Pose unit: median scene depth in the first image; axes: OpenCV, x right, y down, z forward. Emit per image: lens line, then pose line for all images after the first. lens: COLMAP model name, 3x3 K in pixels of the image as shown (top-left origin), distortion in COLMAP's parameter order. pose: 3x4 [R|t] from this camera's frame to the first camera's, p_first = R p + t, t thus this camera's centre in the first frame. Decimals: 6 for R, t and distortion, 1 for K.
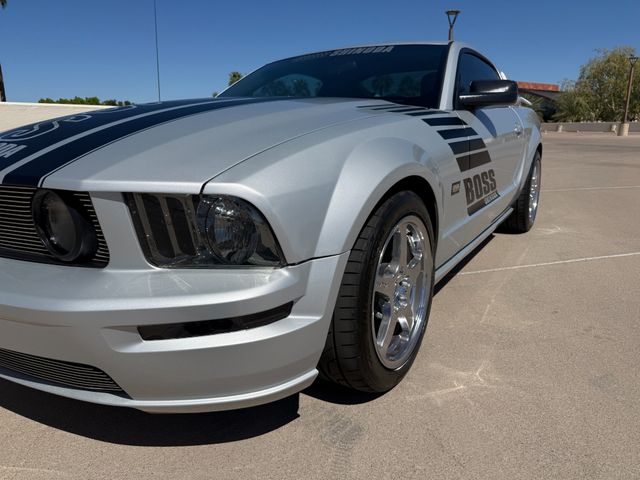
lens RADIAL K [[454.9, 0, 325.4], [0, 454.9, 246.0], [0, 0, 1]] dist [0.009949, -0.015657]
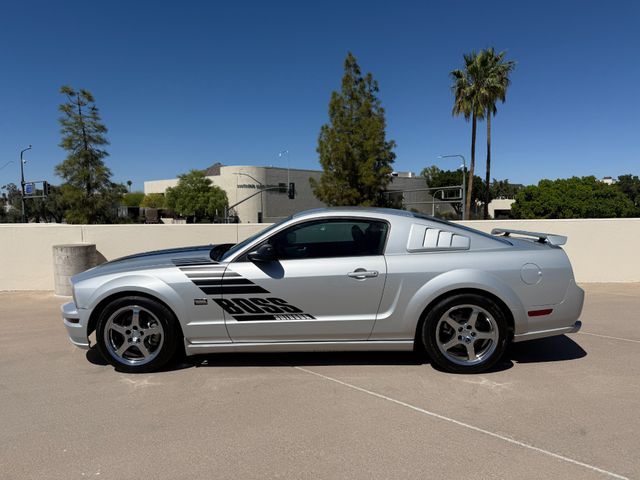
lens RADIAL K [[454.9, 0, 323.5], [0, 454.9, 242.8], [0, 0, 1]] dist [0.009949, -0.015657]
pose [[0.510422, 0.070871, -0.856999, 2.535653], [-0.208035, 0.977172, -0.043095, -0.457464], [0.834381, 0.200282, 0.513514, 0.422317]]
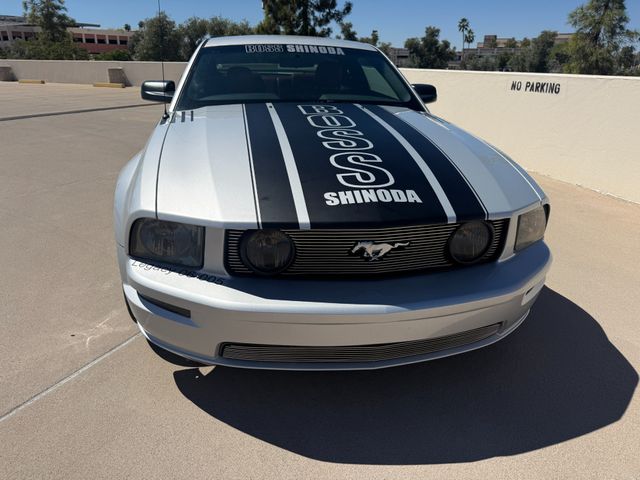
lens RADIAL K [[454.9, 0, 320.4], [0, 454.9, 241.5], [0, 0, 1]] dist [0.009949, -0.015657]
pose [[0.744814, -0.218300, 0.630553, -1.209639], [0.134886, 0.974719, 0.178123, -0.243570], [-0.653497, -0.047616, 0.755430, 0.119925]]
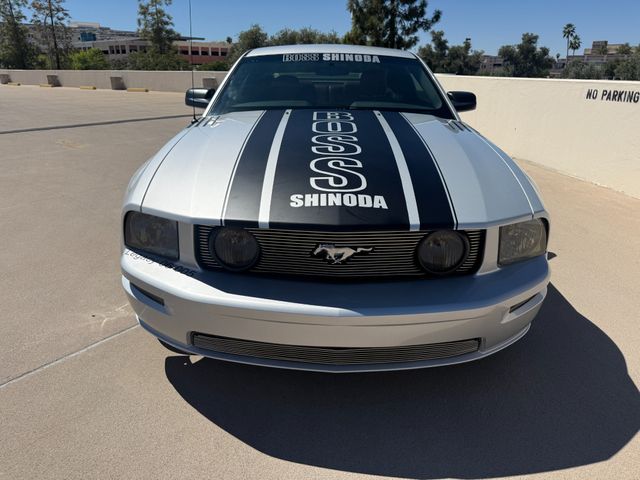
lens RADIAL K [[454.9, 0, 320.6], [0, 454.9, 239.8], [0, 0, 1]] dist [0.009949, -0.015657]
pose [[0.855790, -0.157912, 0.492633, -1.036201], [0.103384, 0.985268, 0.136229, -0.206136], [-0.506888, -0.065653, 0.859508, -0.031826]]
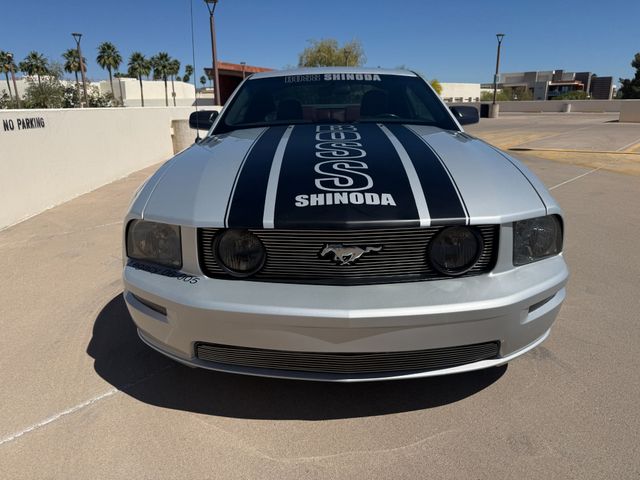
lens RADIAL K [[454.9, 0, 319.5], [0, 454.9, 235.6], [0, 0, 1]] dist [0.009949, -0.015657]
pose [[0.858741, -0.141483, 0.492491, -1.032388], [0.132774, 0.989738, 0.052819, -0.139308], [-0.494910, 0.020032, 0.868714, -0.004499]]
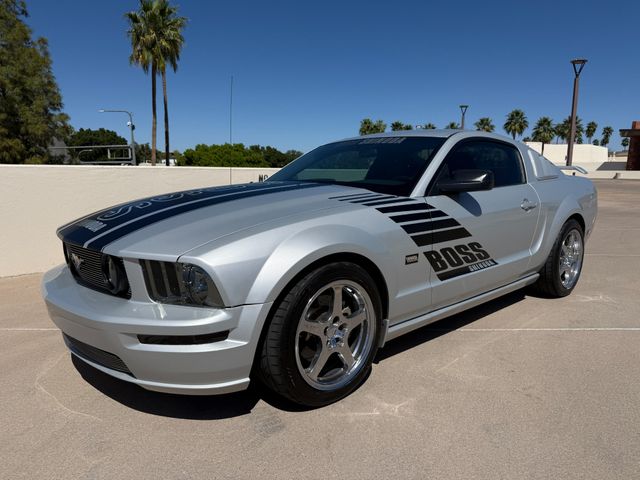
lens RADIAL K [[454.9, 0, 326.3], [0, 454.9, 243.8], [0, 0, 1]] dist [0.009949, -0.015657]
pose [[0.963361, 0.057339, -0.262008, 0.435136], [-0.081486, 0.993276, -0.082238, -0.051657], [0.255531, 0.100574, 0.961555, -0.322860]]
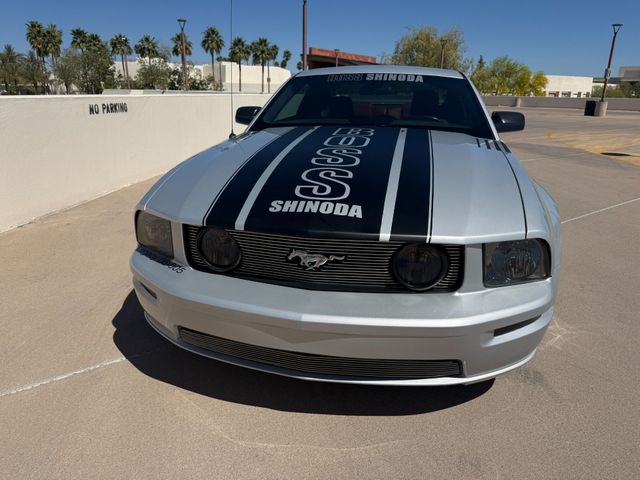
lens RADIAL K [[454.9, 0, 324.8], [0, 454.9, 240.1], [0, 0, 1]] dist [0.009949, -0.015657]
pose [[0.937718, -0.078361, 0.338443, -0.846253], [0.057941, 0.995860, 0.070041, -0.154336], [-0.342531, -0.046069, 0.938377, -0.138938]]
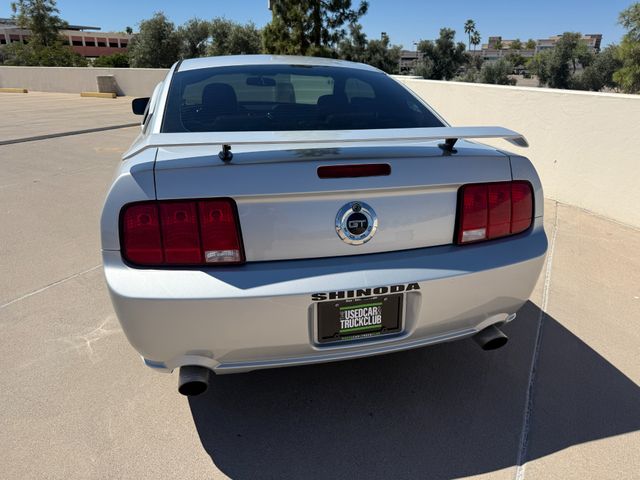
lens RADIAL K [[454.9, 0, 324.7], [0, 454.9, 241.1], [0, 0, 1]] dist [0.009949, -0.015657]
pose [[0.742803, -0.218665, 0.632795, -0.417054], [0.138897, 0.974928, 0.173847, -0.674017], [-0.654943, -0.041241, 0.754552, 1.436101]]
